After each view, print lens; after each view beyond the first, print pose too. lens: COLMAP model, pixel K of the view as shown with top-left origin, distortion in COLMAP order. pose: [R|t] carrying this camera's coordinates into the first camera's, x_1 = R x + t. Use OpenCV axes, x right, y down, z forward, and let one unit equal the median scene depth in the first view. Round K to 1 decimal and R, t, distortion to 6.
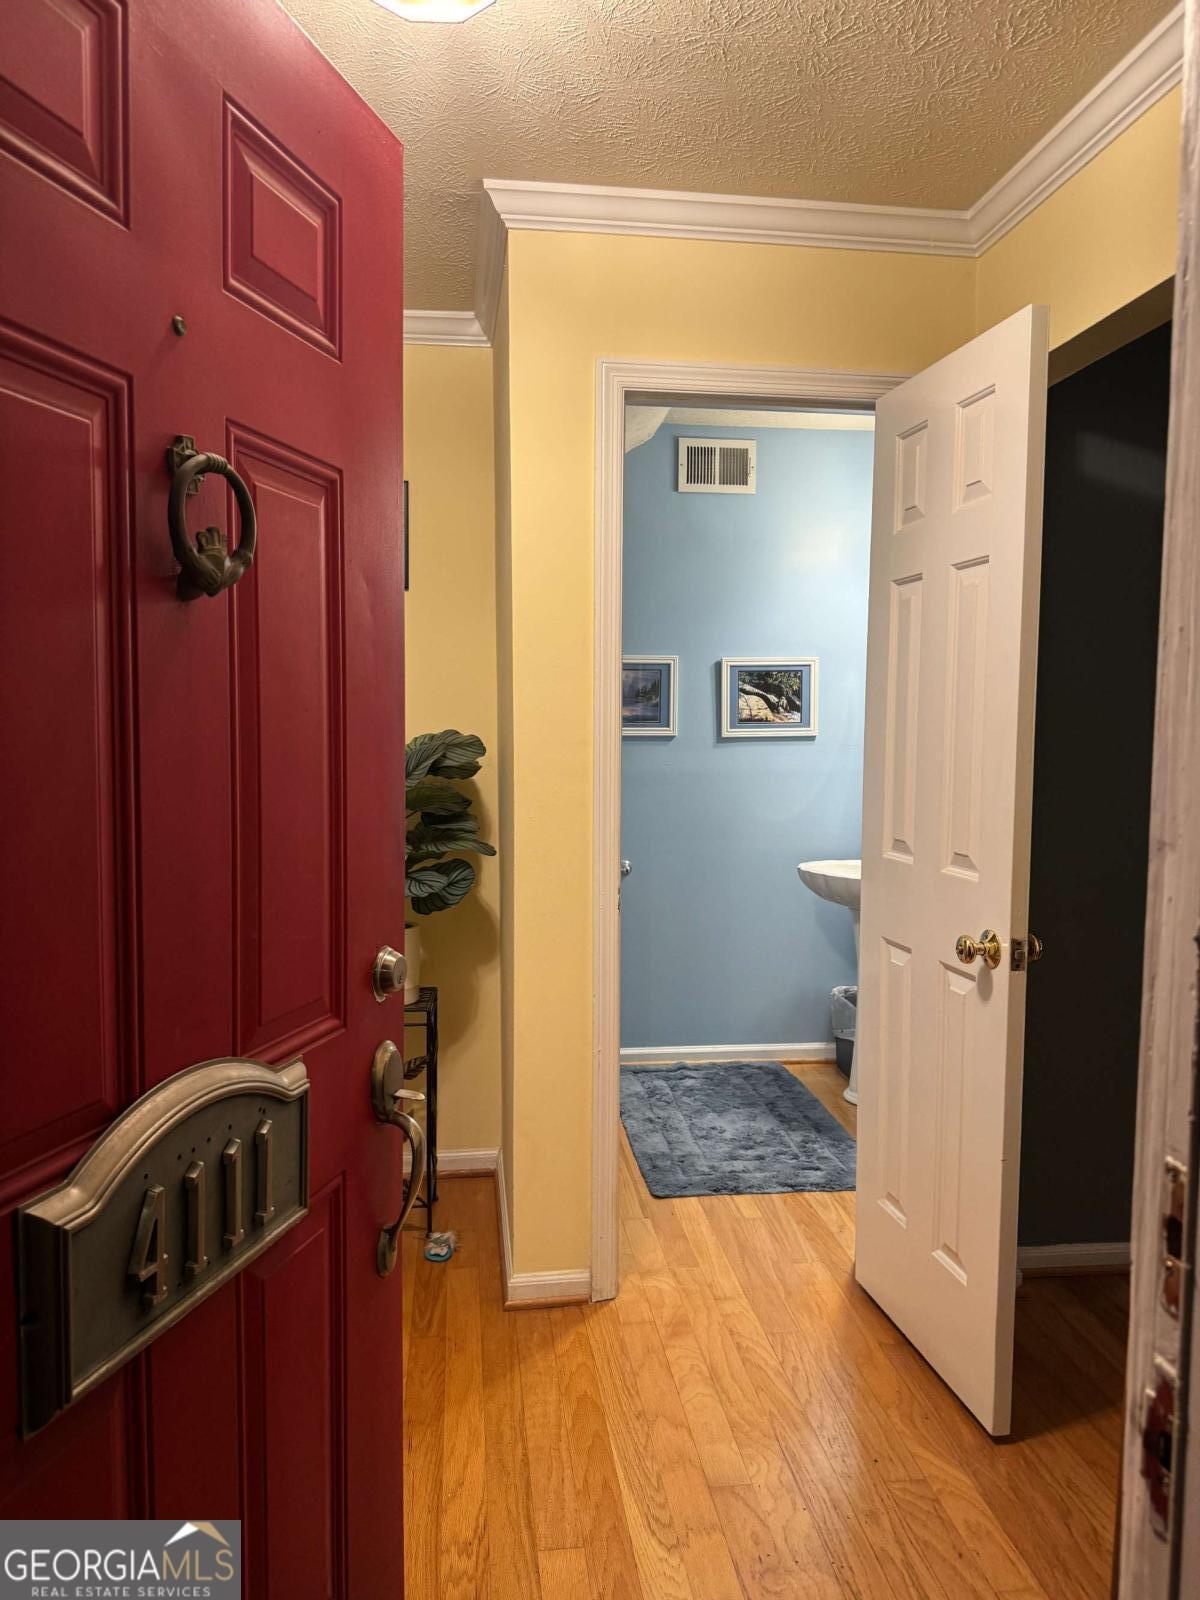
lens RADIAL K [[1127.8, 0, 602.2], [0, 1127.8, 800.2], [0, 0, 1]] dist [0.032771, -0.045826]
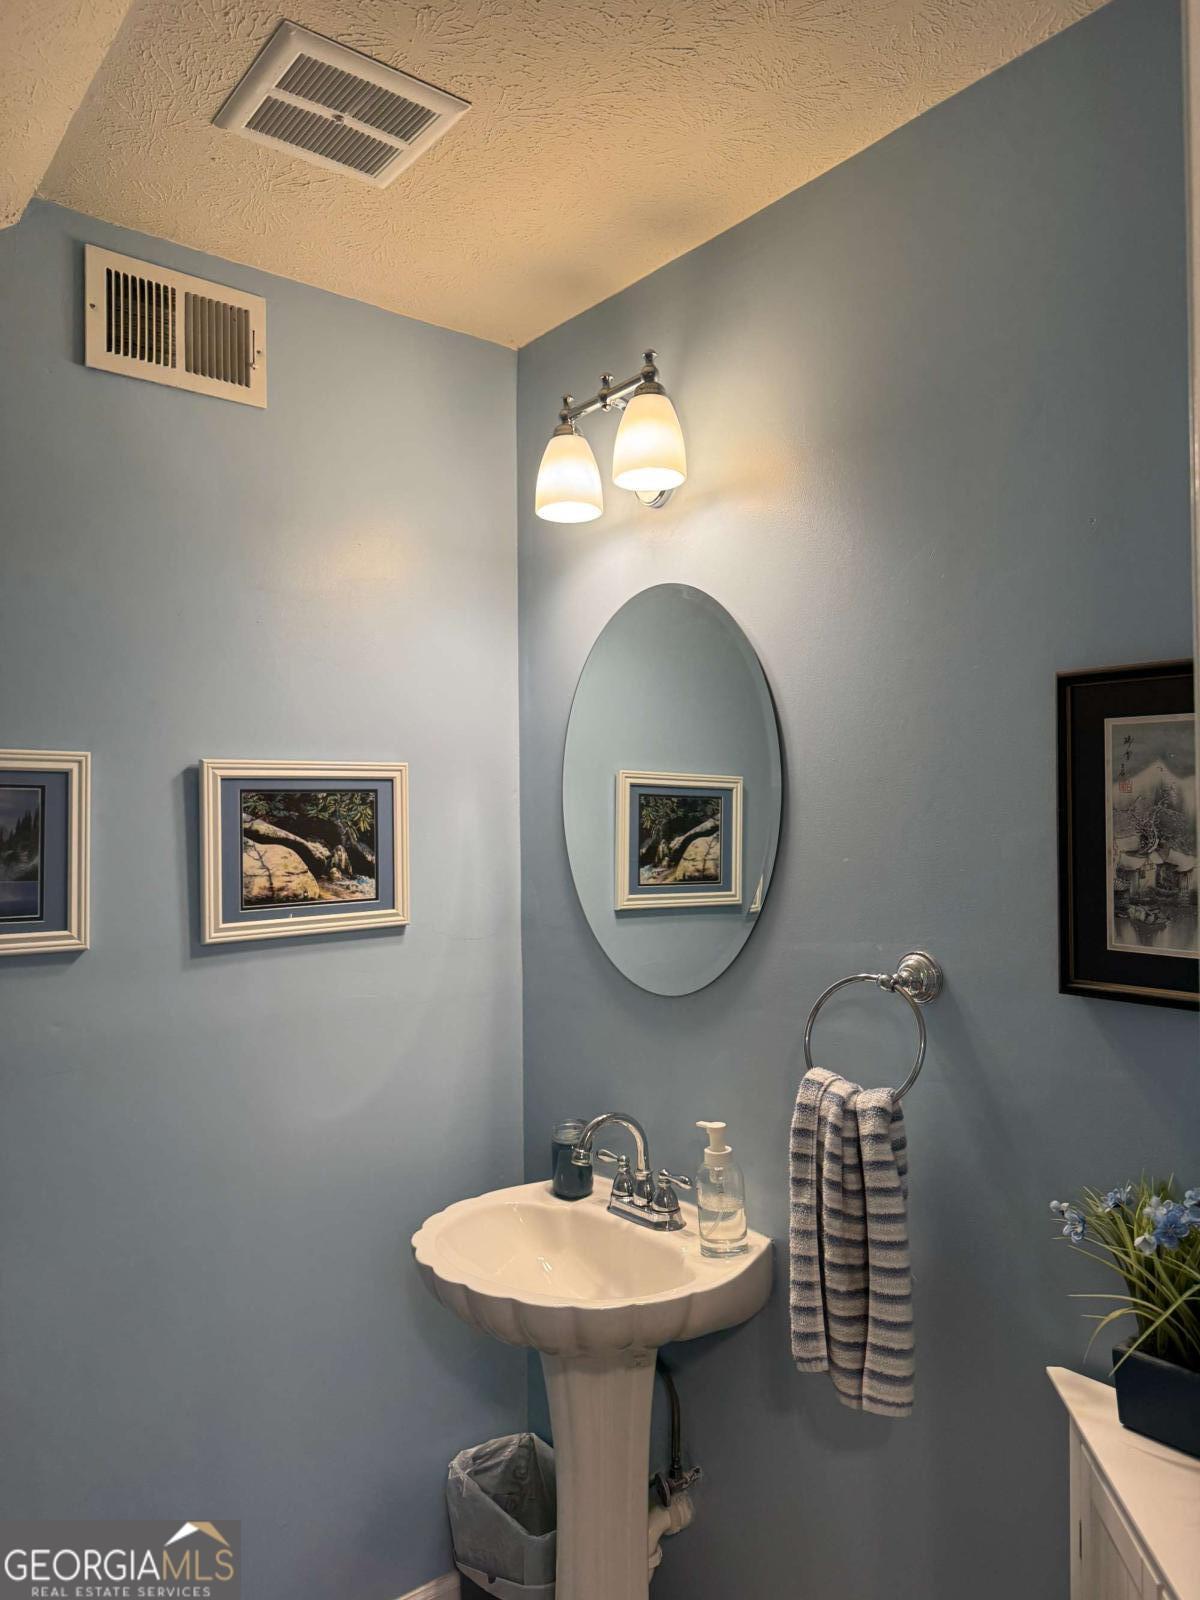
lens RADIAL K [[1127.8, 0, 611.3], [0, 1127.8, 803.9], [0, 0, 1]] dist [0.032771, -0.045826]
pose [[0.856852, -0.000802, 0.515562, 0.017076], [0.043316, 0.996575, -0.070440, -0.071488], [-0.513740, 0.082689, 0.853952, 0.547777]]
